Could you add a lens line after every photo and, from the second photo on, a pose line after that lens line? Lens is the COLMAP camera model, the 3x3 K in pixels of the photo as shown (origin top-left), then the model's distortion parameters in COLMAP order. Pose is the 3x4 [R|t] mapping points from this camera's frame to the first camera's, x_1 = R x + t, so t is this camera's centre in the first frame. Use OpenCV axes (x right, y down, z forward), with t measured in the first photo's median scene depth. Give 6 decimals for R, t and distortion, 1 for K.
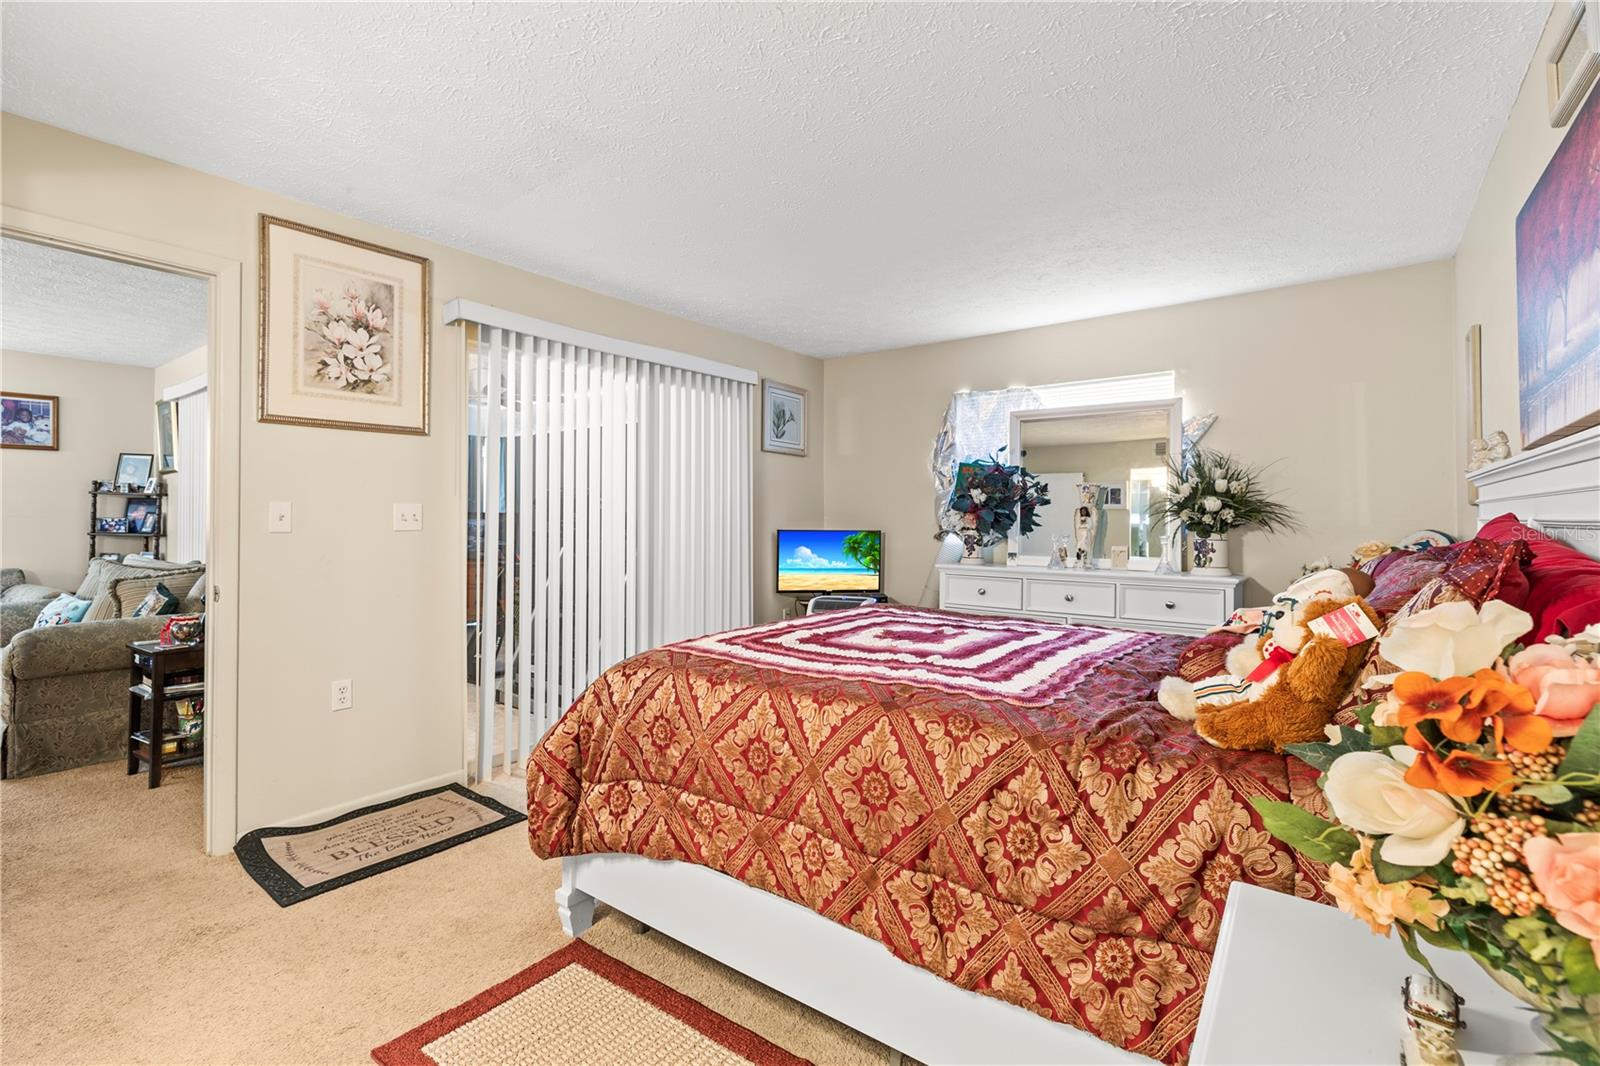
lens RADIAL K [[718.7, 0, 794.3], [0, 718.7, 510.2], [0, 0, 1]] dist [0.004668, -0.000381]
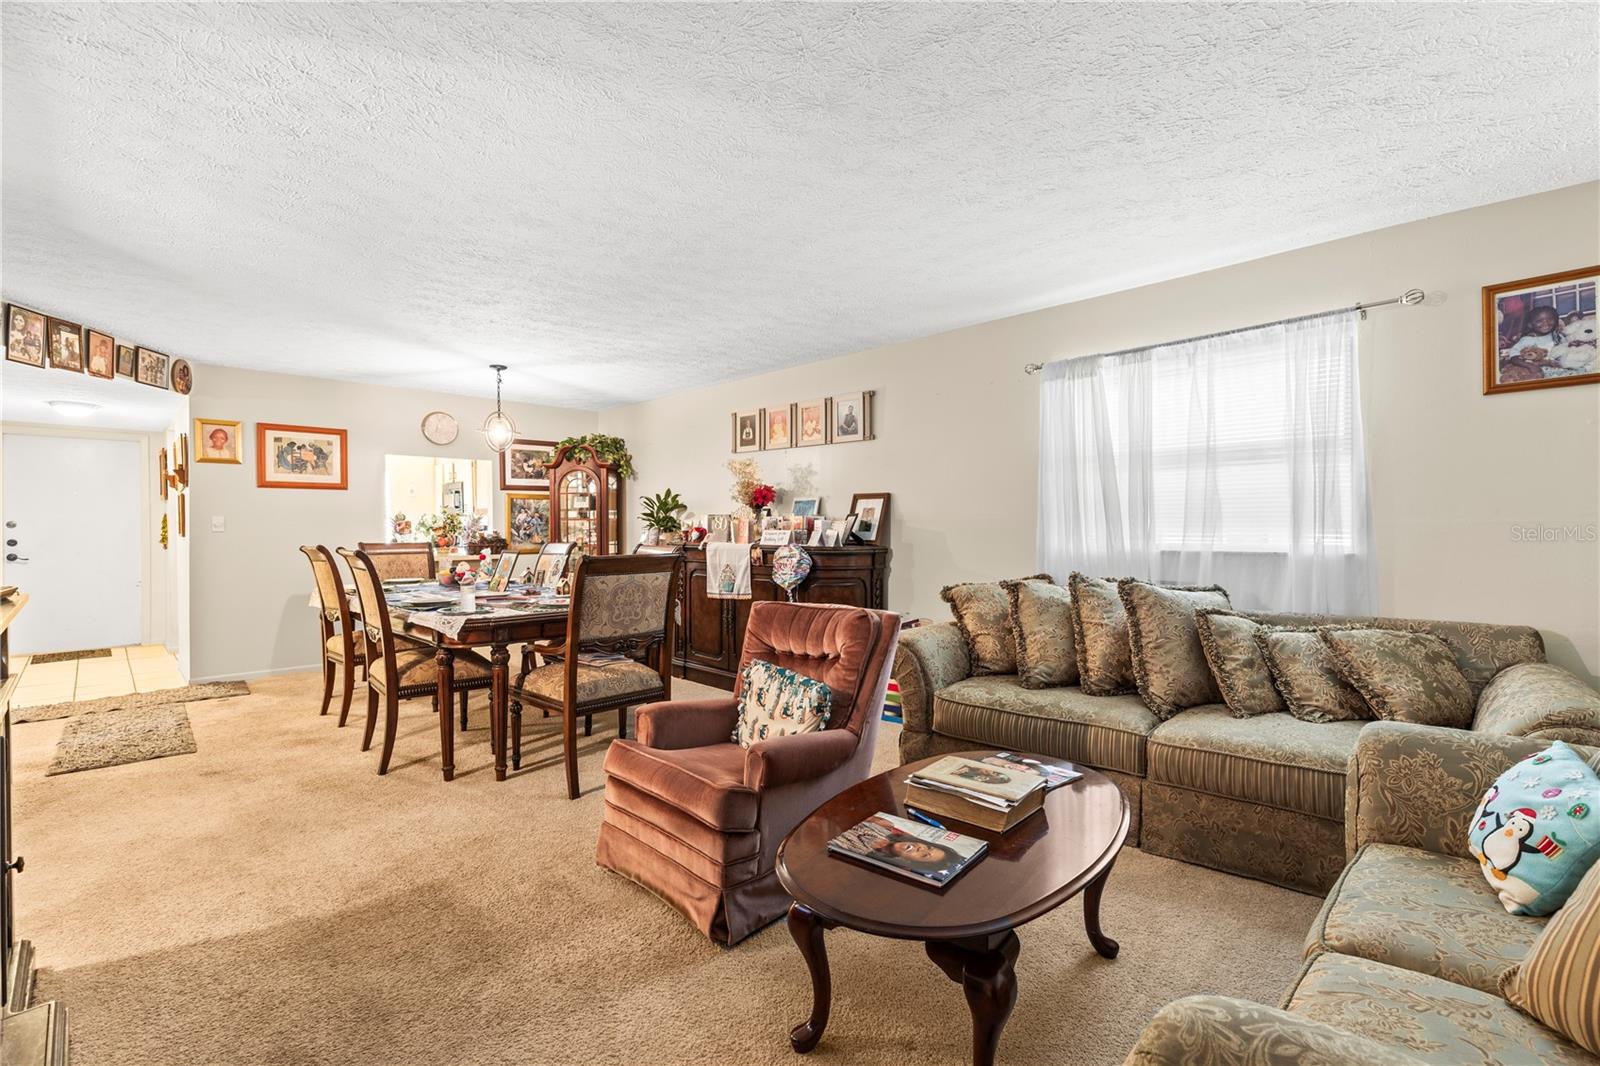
lens RADIAL K [[718.7, 0, 803.2], [0, 718.7, 535.7], [0, 0, 1]] dist [0.004668, -0.000381]
pose [[-0.130422, 0.002900, -0.991454, -0.507362], [0.014611, 0.999893, 0.001002, 0.008938], [0.991351, -0.014355, -0.130450, 0.559175]]
